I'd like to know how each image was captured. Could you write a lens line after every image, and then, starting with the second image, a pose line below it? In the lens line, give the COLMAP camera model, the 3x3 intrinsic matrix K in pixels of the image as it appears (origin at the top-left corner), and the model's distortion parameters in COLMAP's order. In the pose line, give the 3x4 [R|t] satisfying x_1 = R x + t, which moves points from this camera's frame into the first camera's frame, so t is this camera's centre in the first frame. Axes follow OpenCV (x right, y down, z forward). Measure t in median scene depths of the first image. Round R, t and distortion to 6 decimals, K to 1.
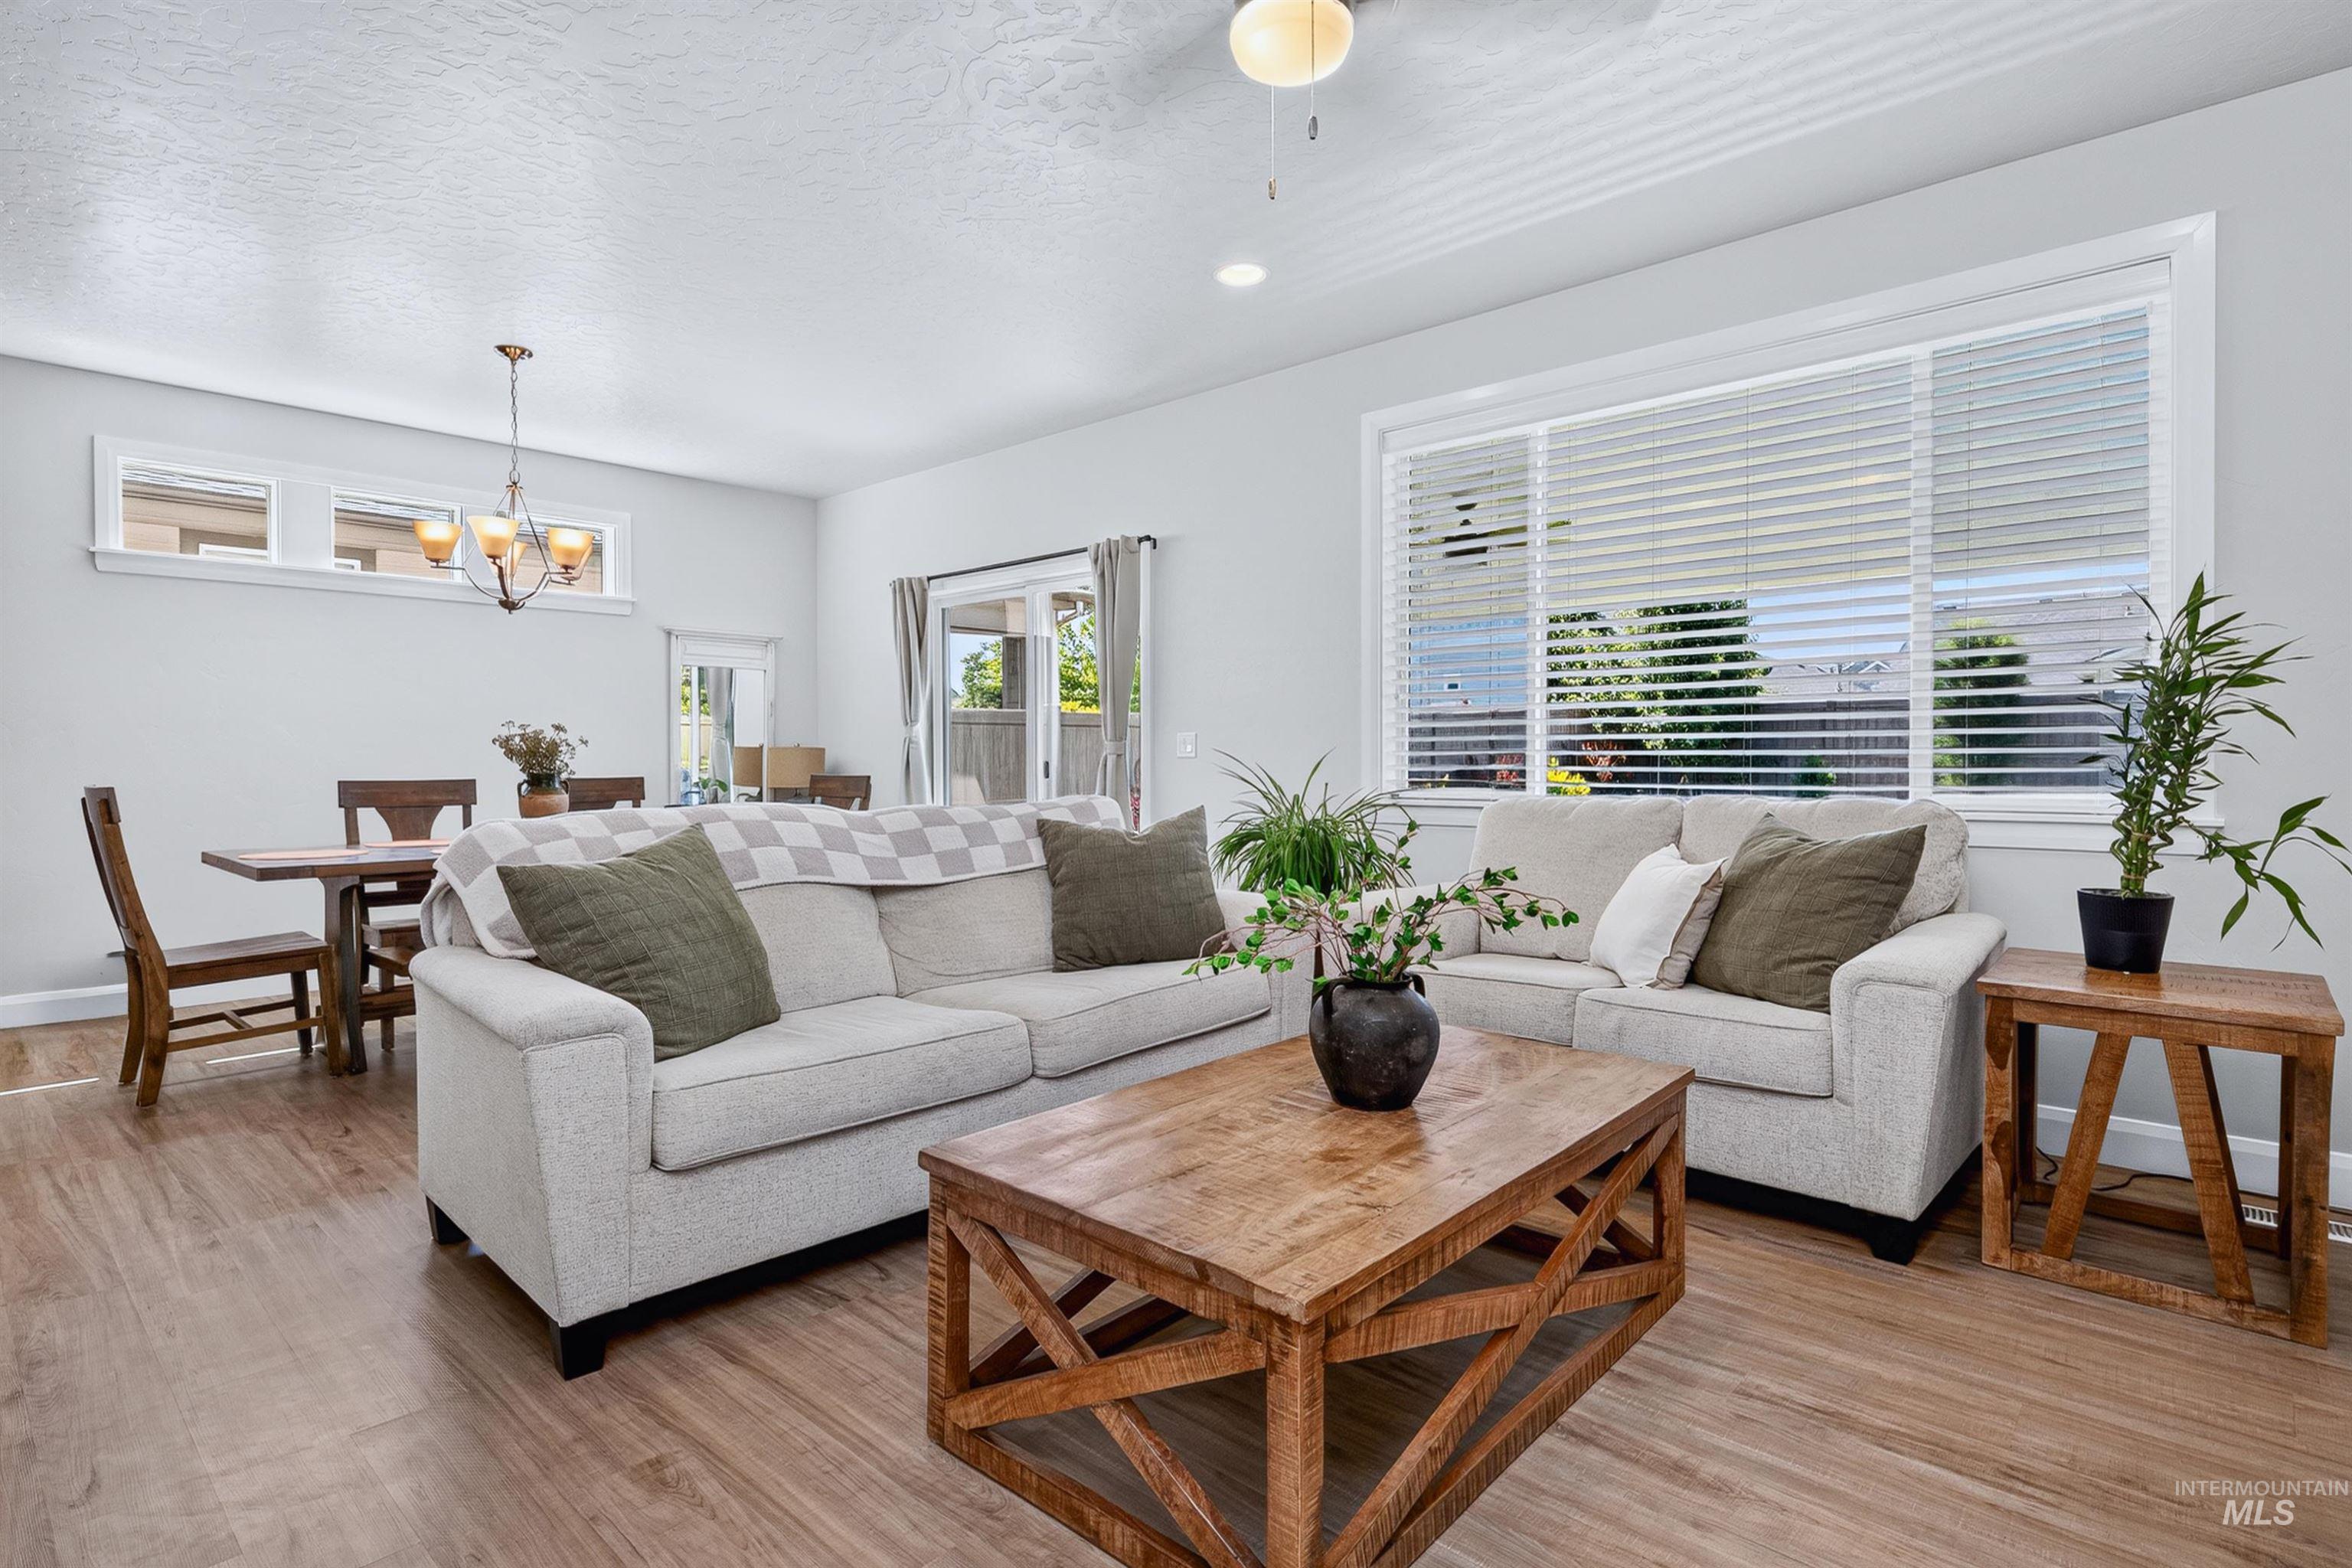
lens RADIAL K [[1164.2, 0, 1147.1], [0, 1164.2, 755.5], [0, 0, 1]] dist [0.004315, -0.001784]
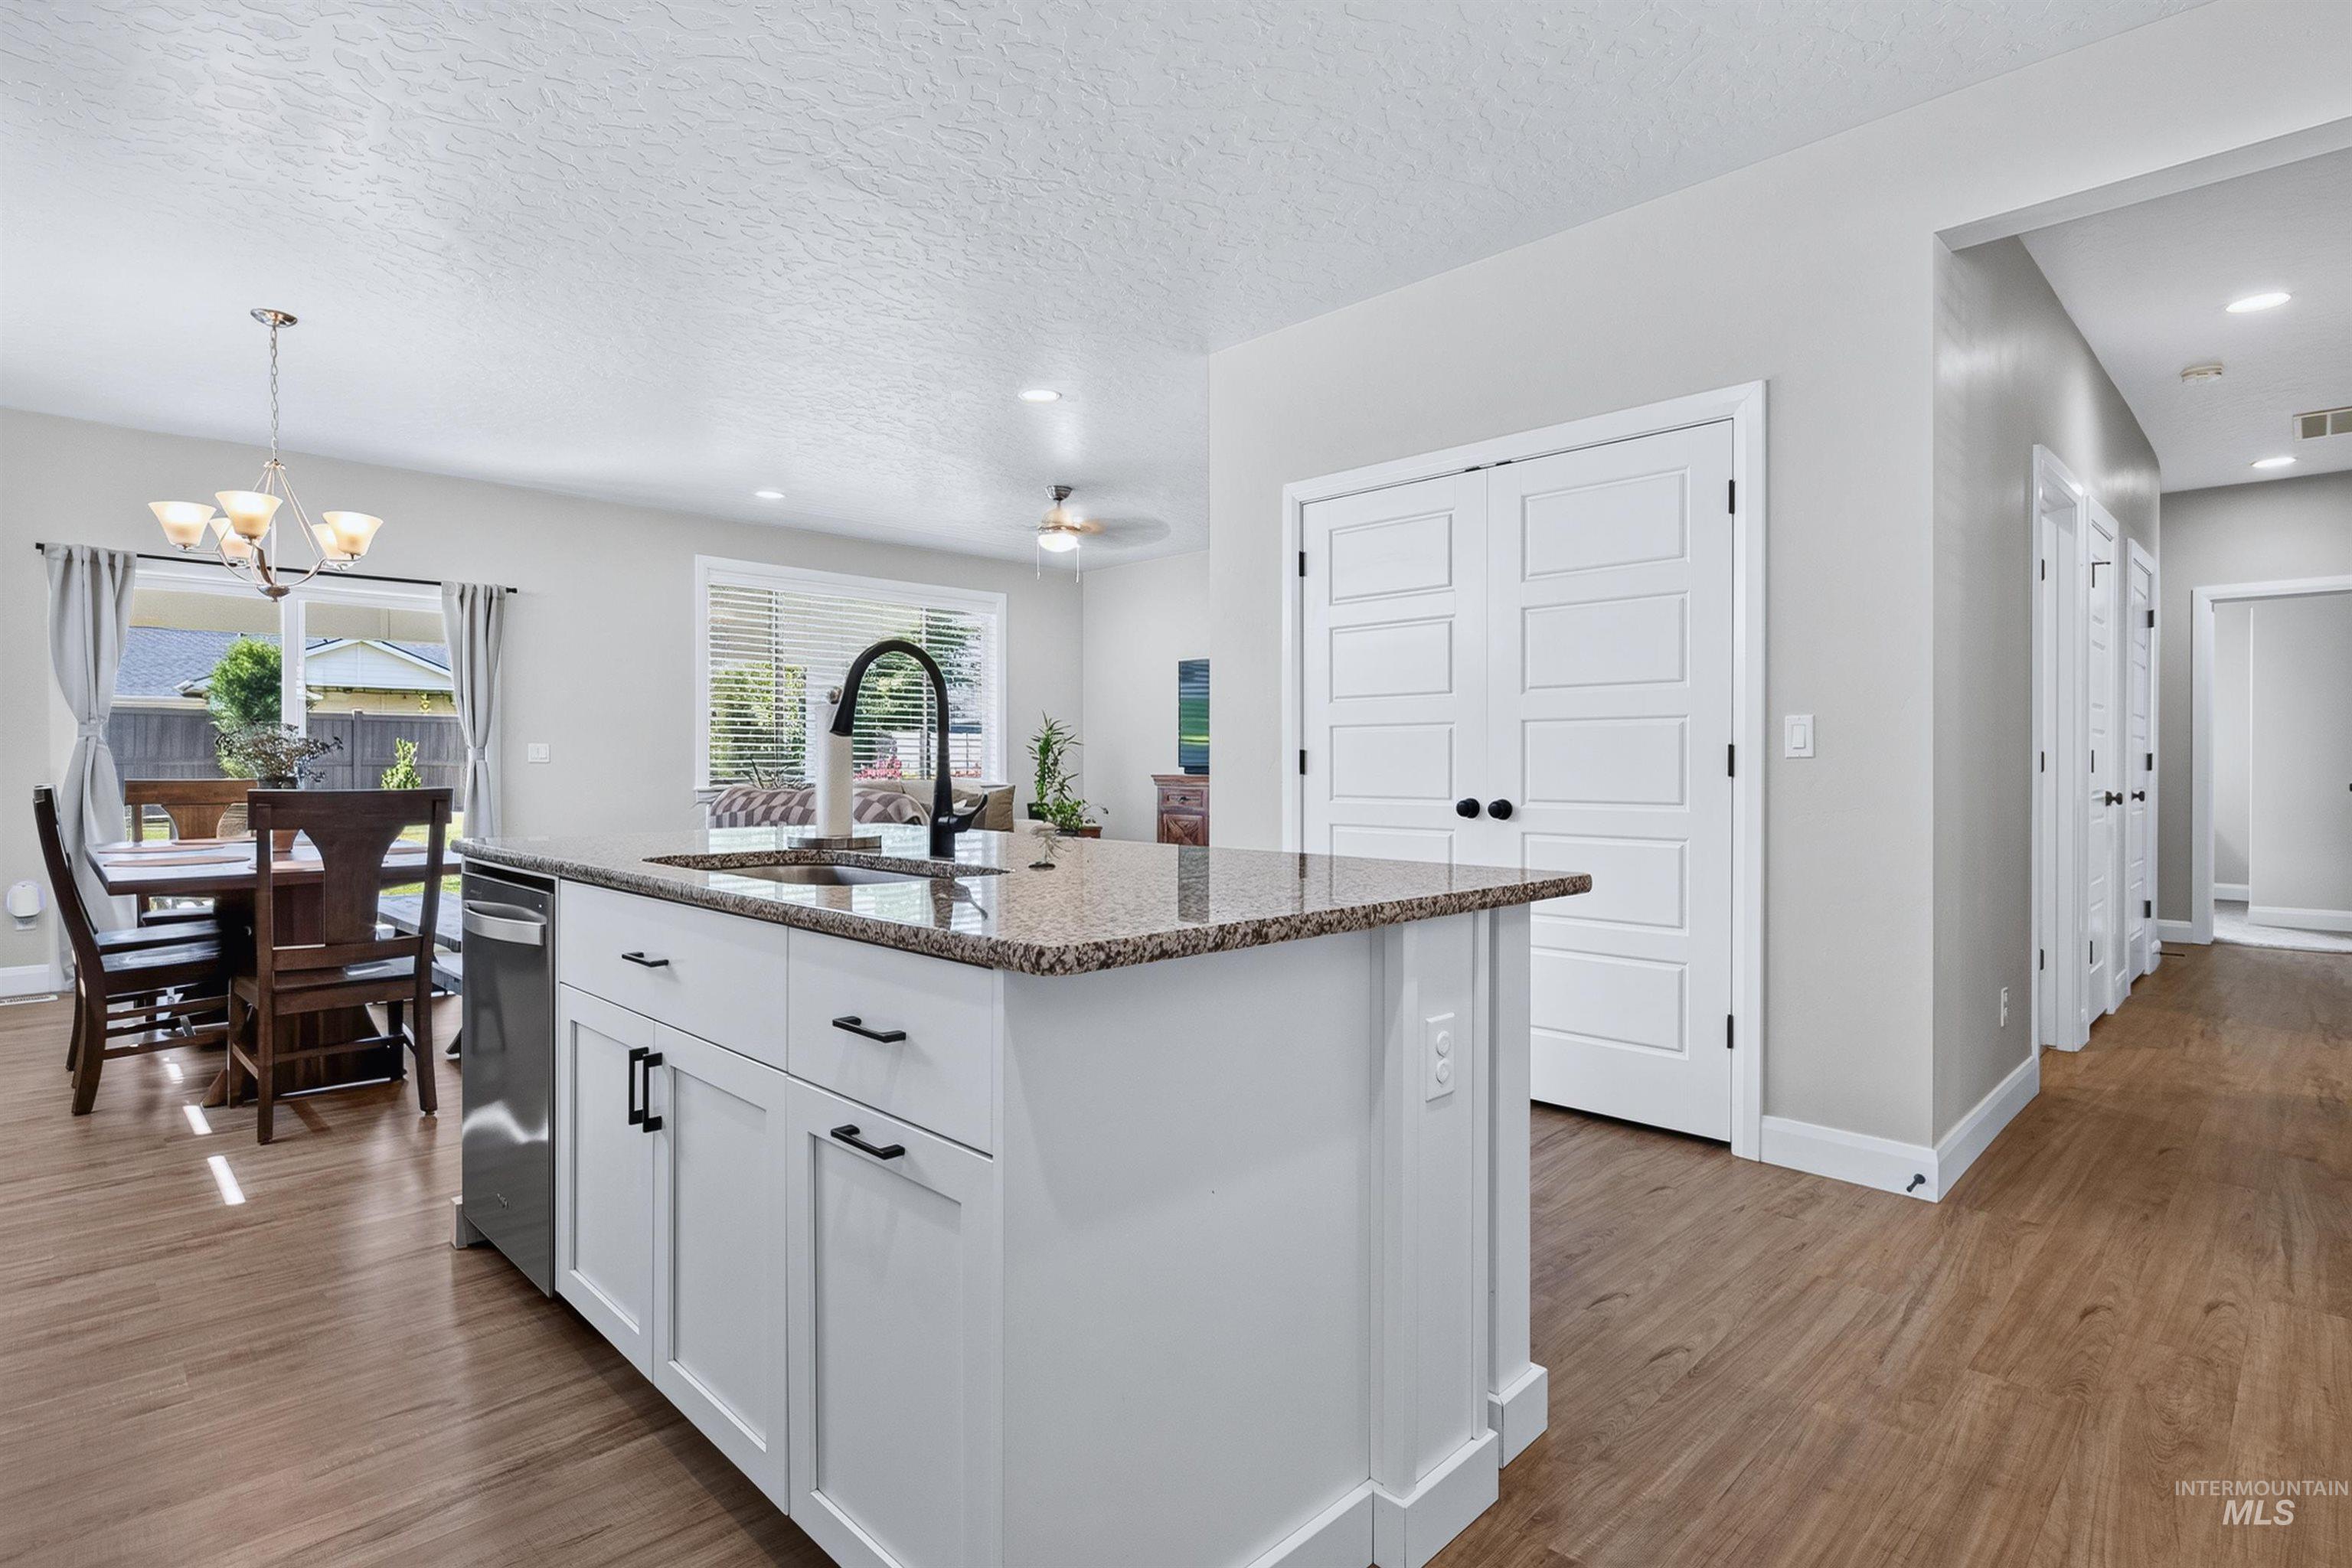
lens RADIAL K [[1164.2, 0, 1157.9], [0, 1164.2, 770.5], [0, 0, 1]] dist [0.004315, -0.001784]
pose [[0.060484, -0.000997, 0.998169, -2.343730], [0.000298, 0.999999, 0.000981, 0.016854], [-0.998169, 0.000238, 0.060484, 0.412983]]
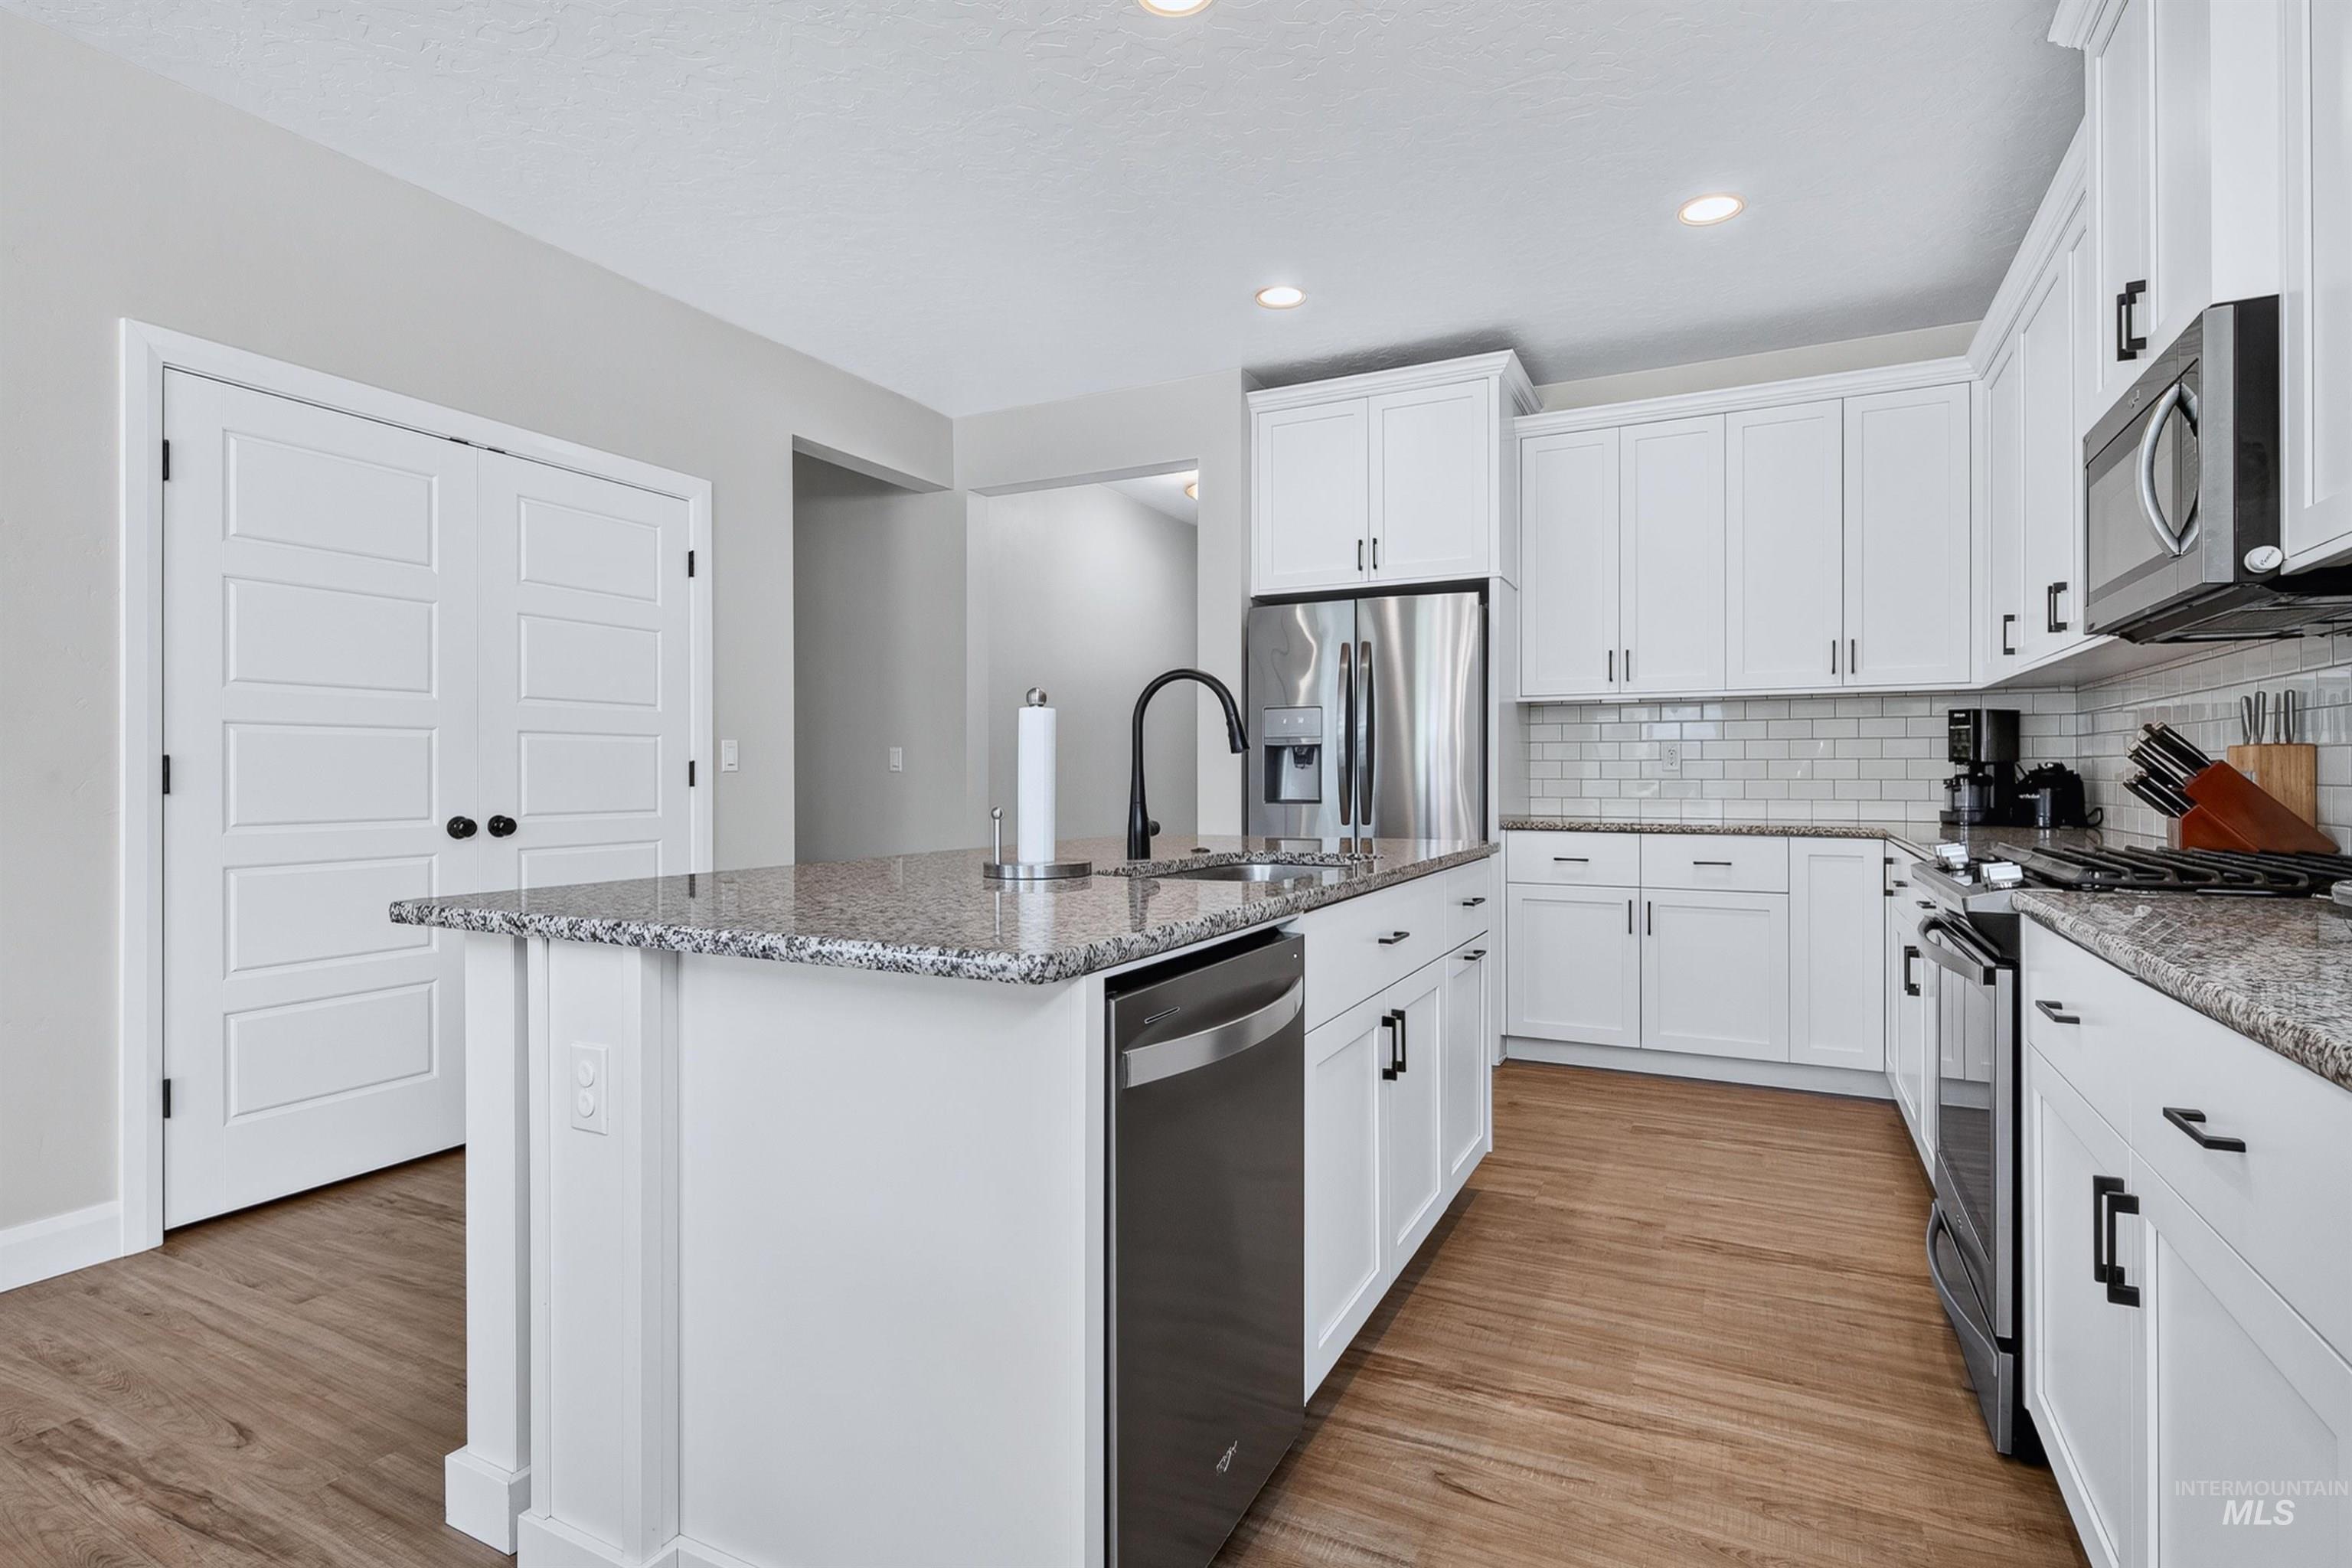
lens RADIAL K [[1164.2, 0, 1170.5], [0, 1164.2, 758.3], [0, 0, 1]] dist [0.004315, -0.001784]
pose [[-0.963574, 0.002327, -0.267433, -1.365760], [0.004730, 0.999954, -0.008340, 0.005695], [0.267402, -0.009301, -0.963540, 1.451810]]
